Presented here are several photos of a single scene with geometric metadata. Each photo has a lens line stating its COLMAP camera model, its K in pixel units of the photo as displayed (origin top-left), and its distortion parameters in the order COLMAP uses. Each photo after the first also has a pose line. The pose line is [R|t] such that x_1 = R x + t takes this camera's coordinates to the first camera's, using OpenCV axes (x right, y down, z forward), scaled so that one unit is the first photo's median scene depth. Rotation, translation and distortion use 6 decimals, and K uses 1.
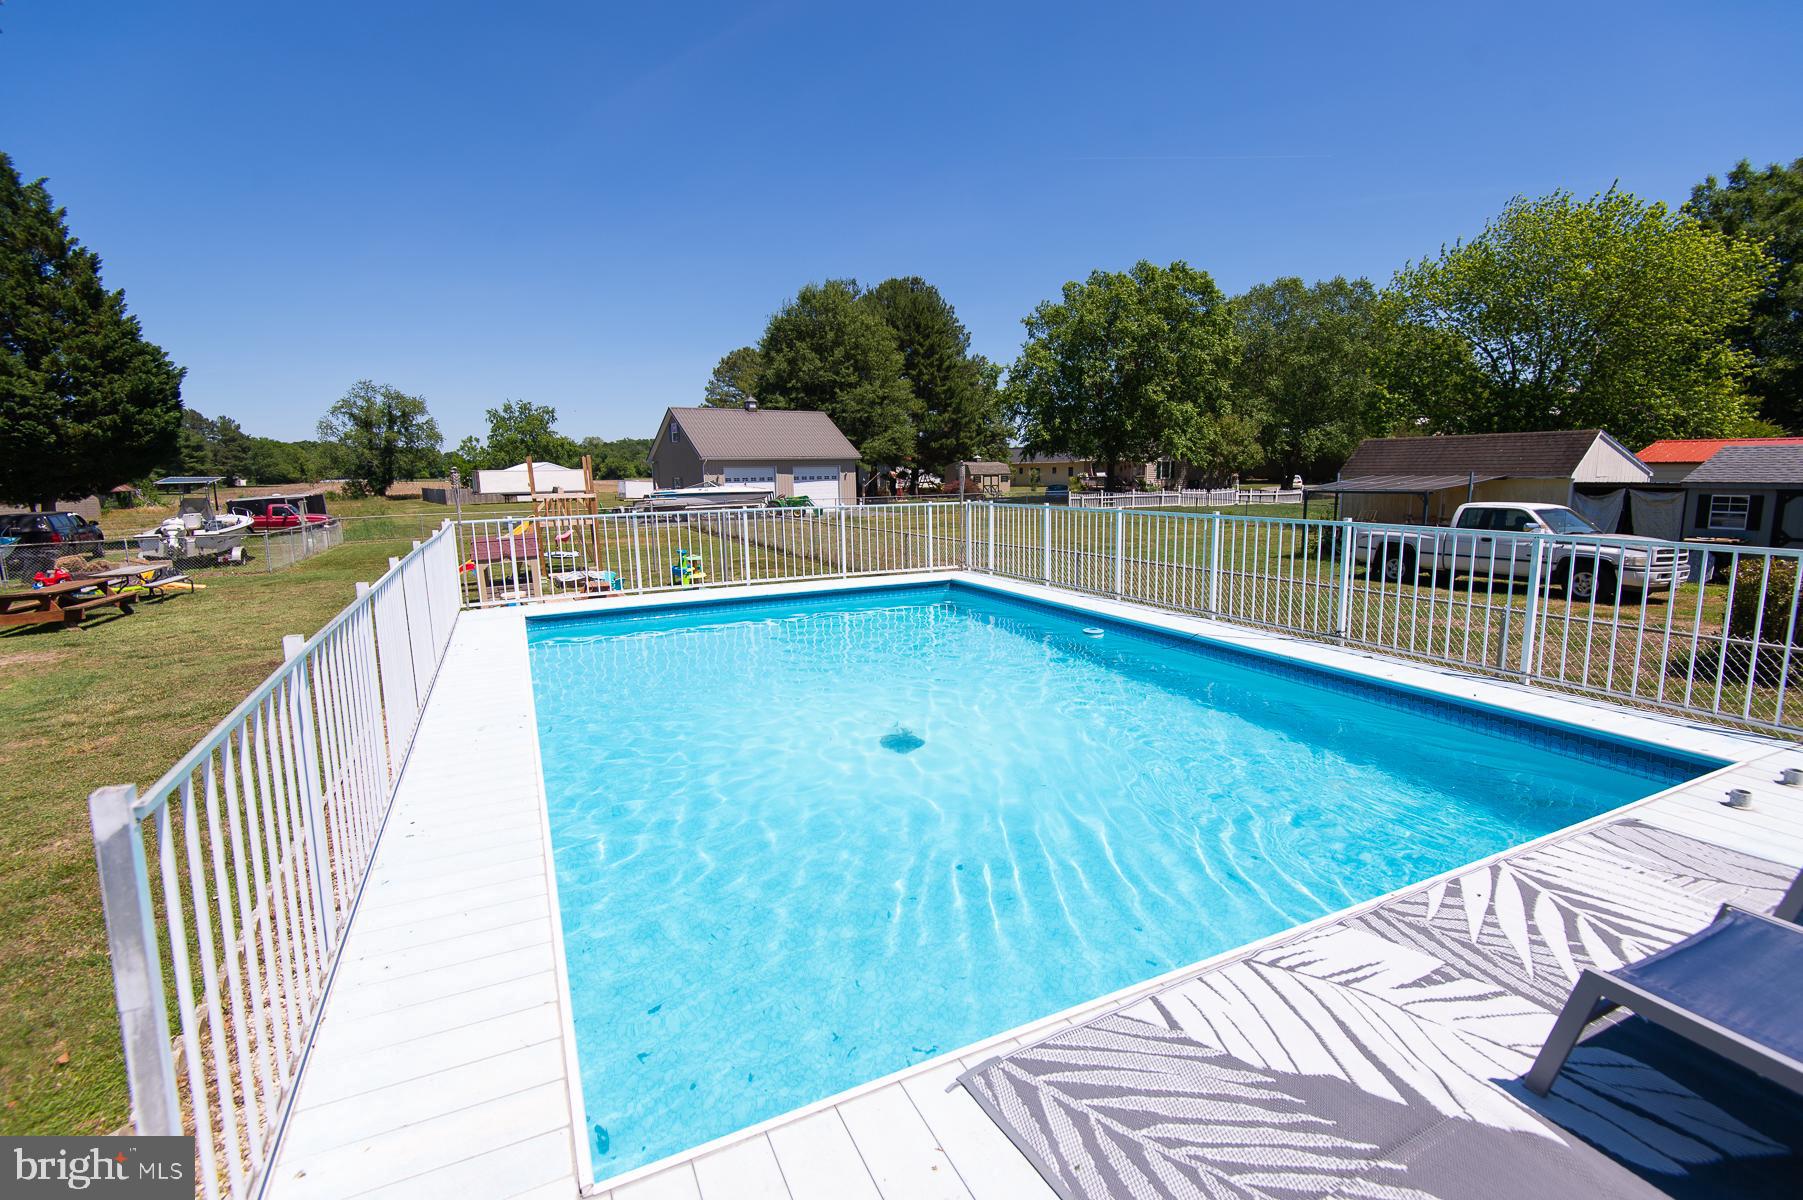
lens RADIAL K [[802.3, 0, 901.5], [0, 802.3, 600.0], [0, 0, 1]] dist [0.039245, -0.023604]
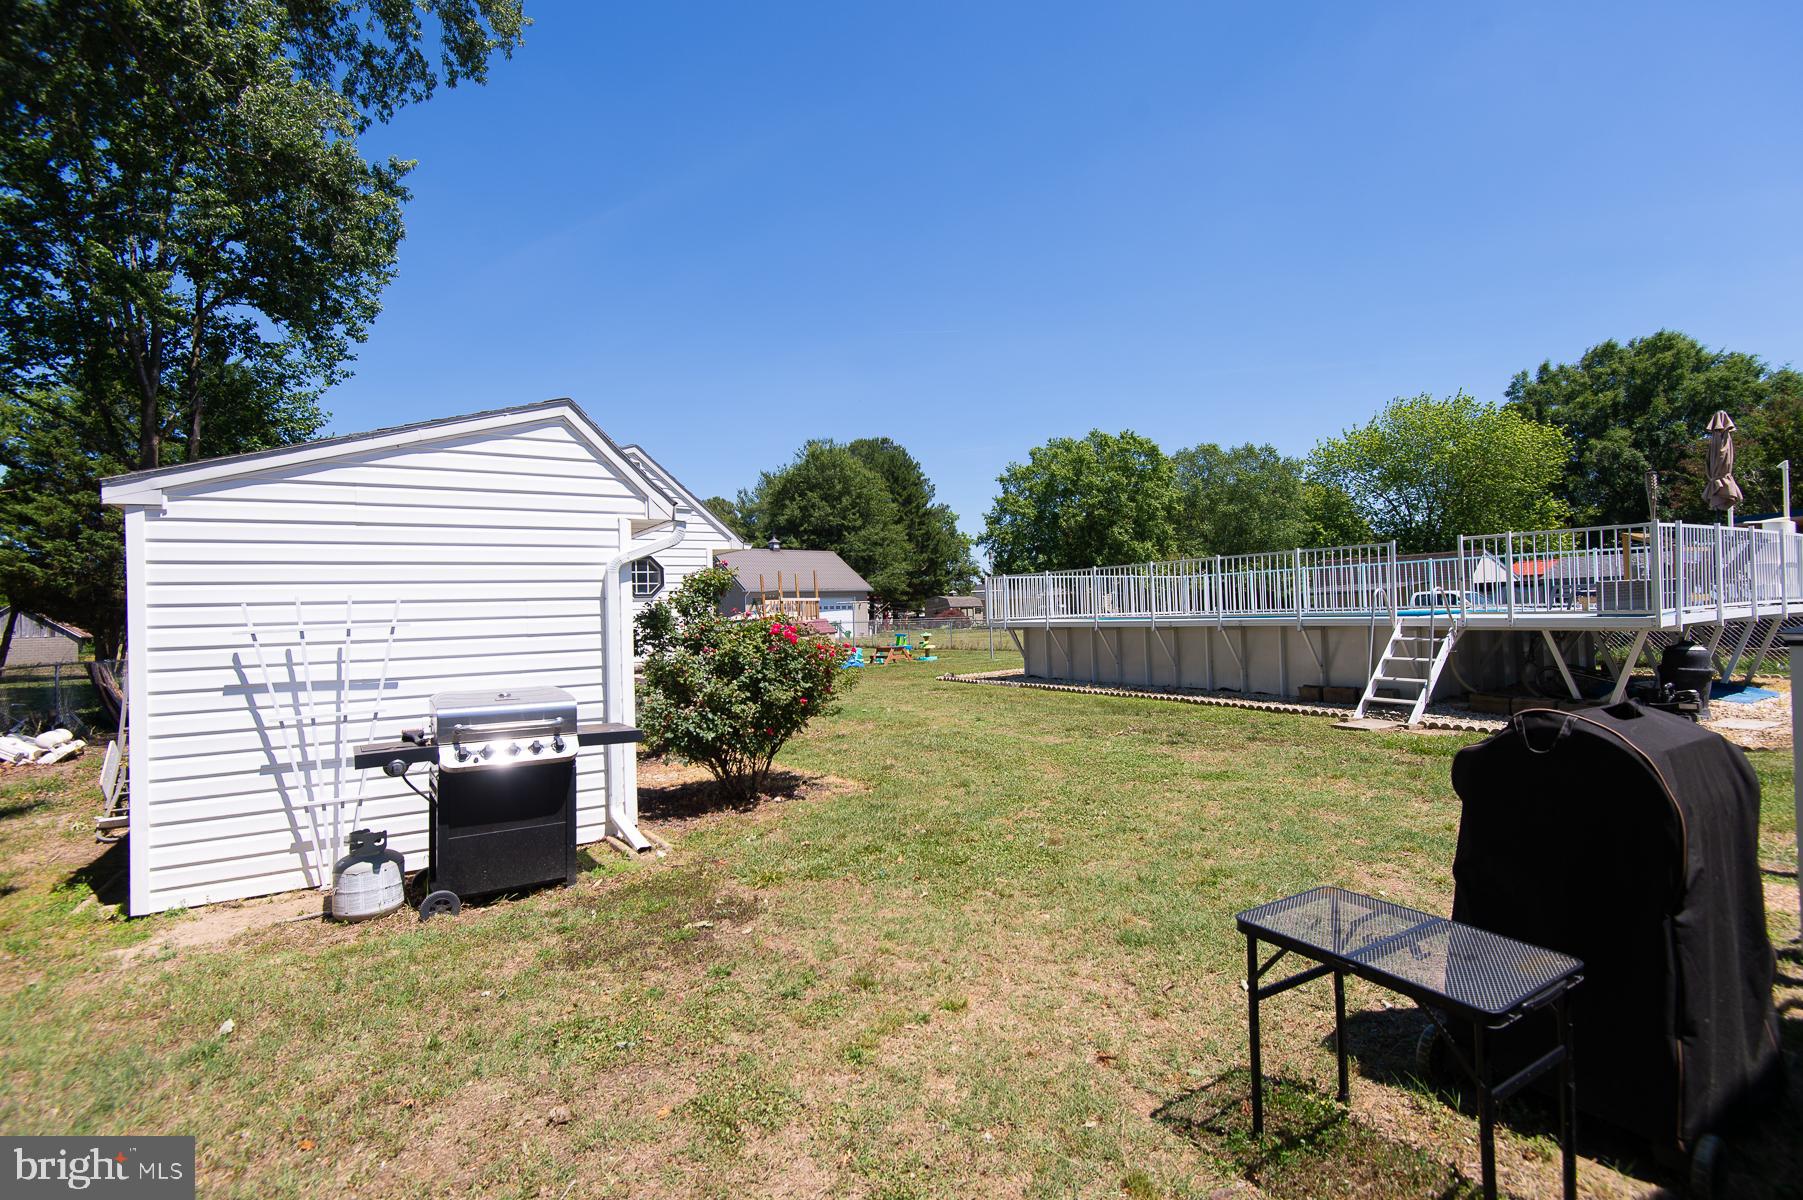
lens RADIAL K [[818.6, 0, 896.0], [0, 818.6, 602.8], [0, 0, 1]] dist [0.027558, -0.021840]
pose [[0.994545, -0.011198, 0.103710, -0.127706], [0.029270, 0.984238, -0.174413, 0.040705], [-0.100122, 0.176497, 0.979196, -0.123408]]
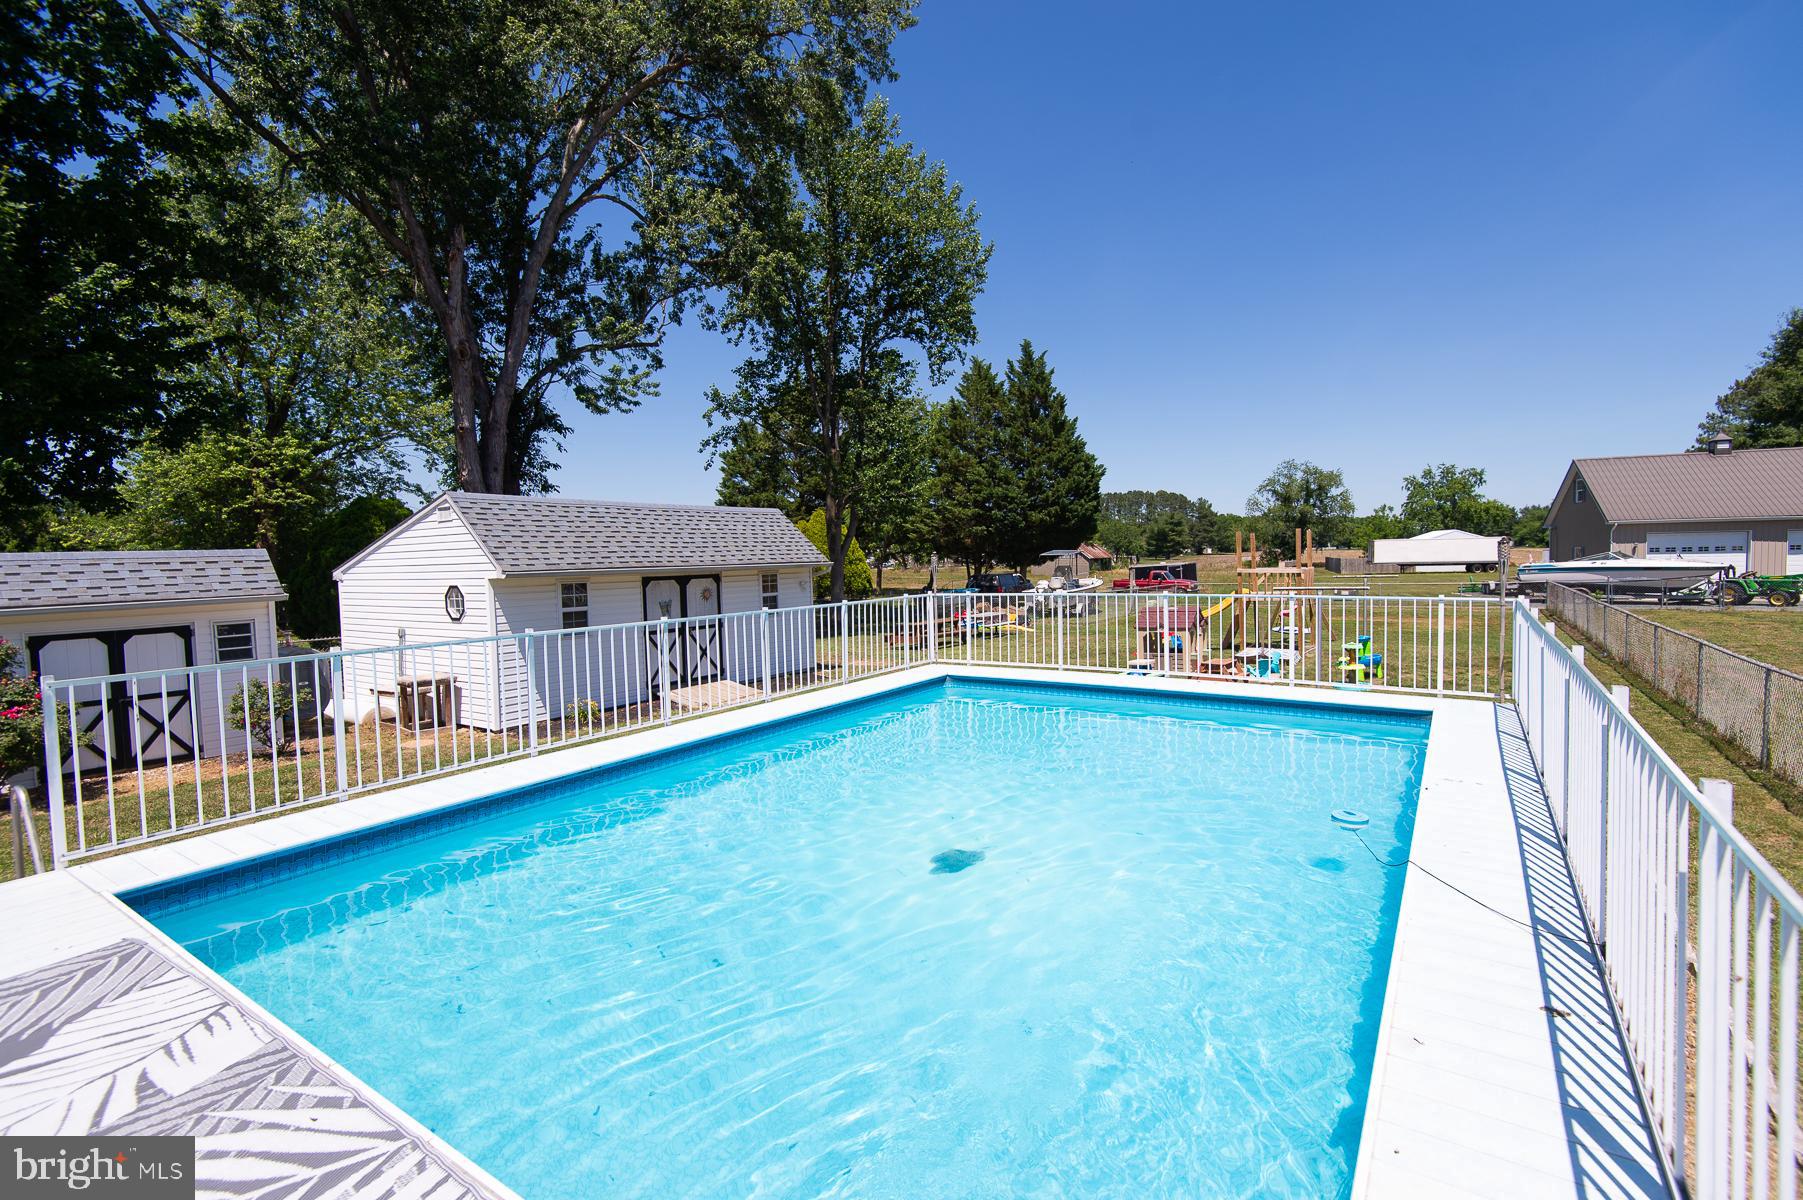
lens RADIAL K [[814.6, 0, 909.1], [0, 814.6, 594.5], [0, 0, 1]] dist [0.032112, -0.023665]
pose [[0.507632, 0.048280, -0.860220, 0.071640], [-0.125977, 0.991857, -0.018674, -0.009206], [0.852314, 0.117848, 0.509581, 0.043442]]
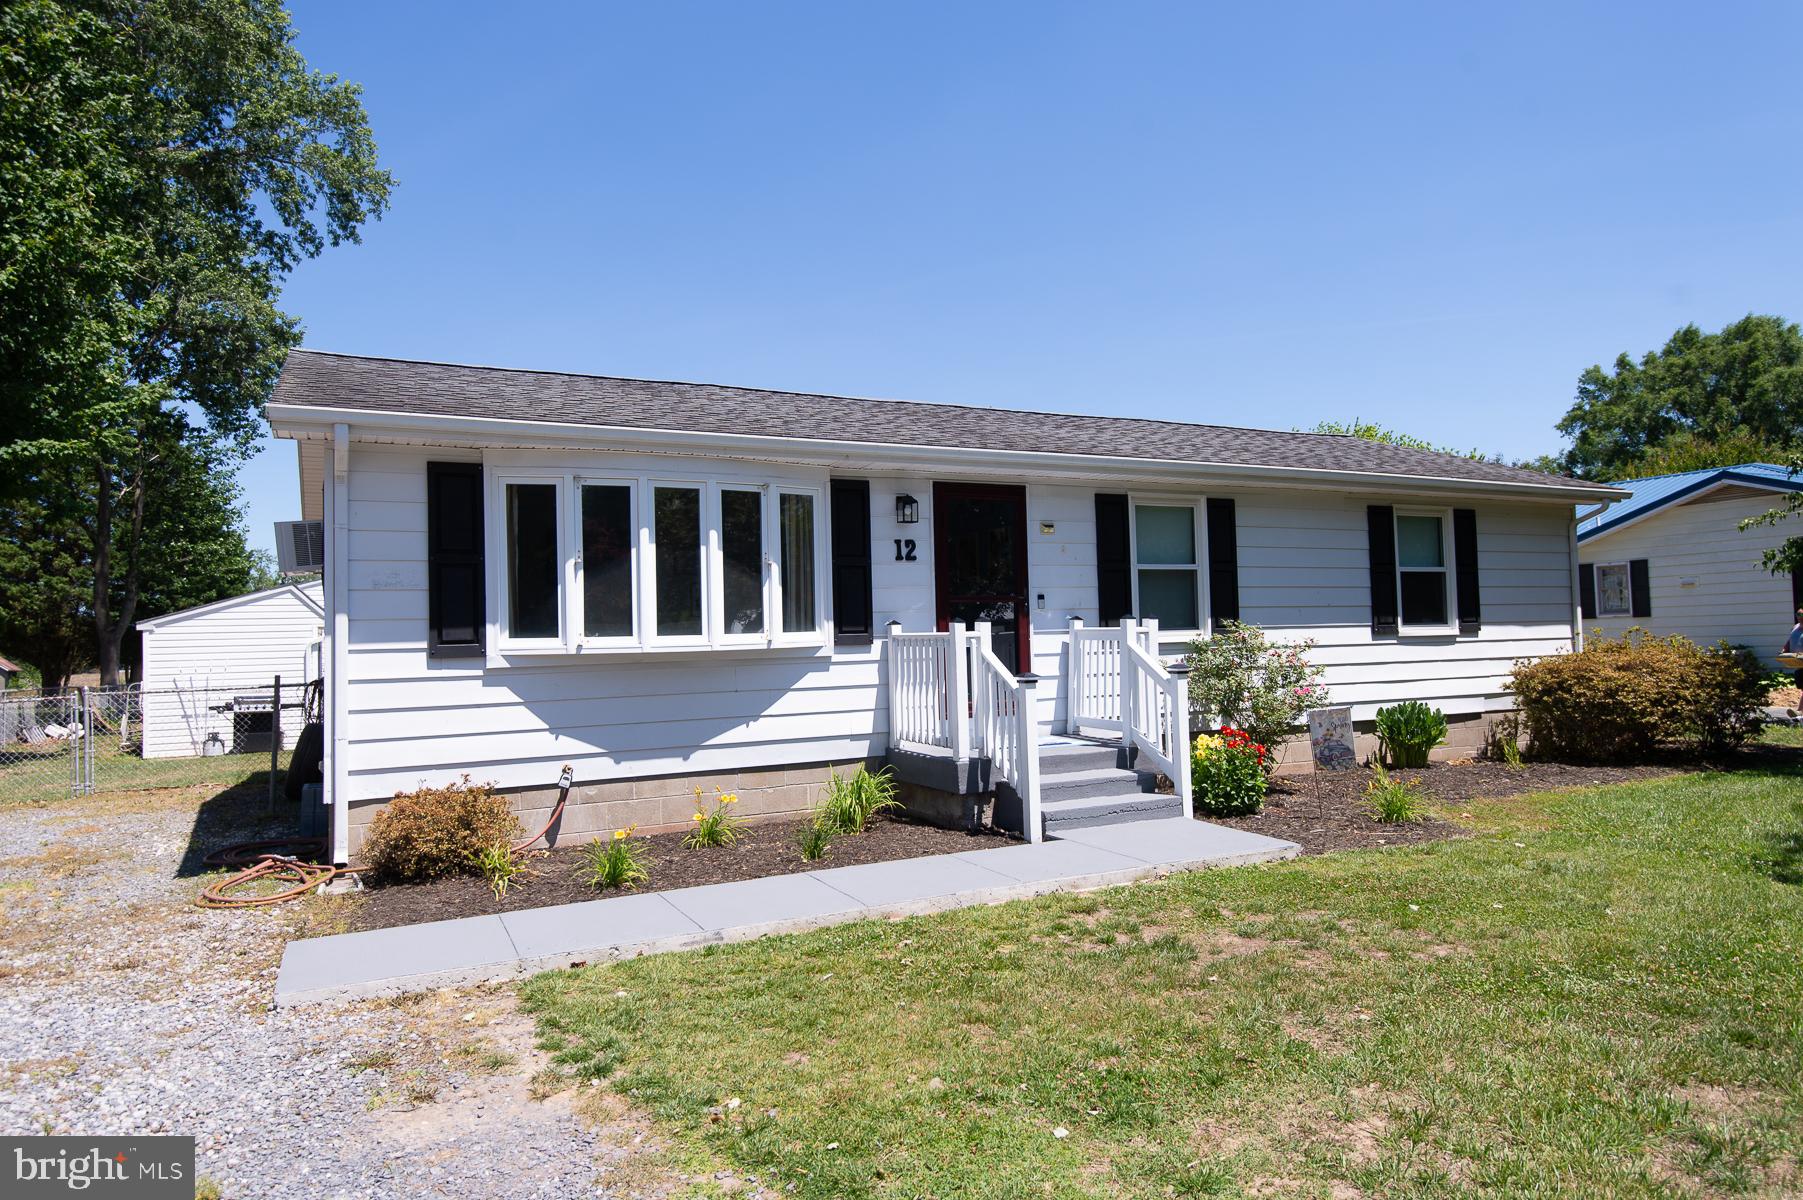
lens RADIAL K [[1065.9, 0, 911.0], [0, 1065.9, 594.6], [0, 0, 1]] dist [0.003106, 0.000993]
pose [[0.999024, -0.008131, 0.043404, 0.009001], [0.016854, 0.978703, -0.204589, 0.071679], [-0.040817, 0.205121, 0.977885, -0.341262]]
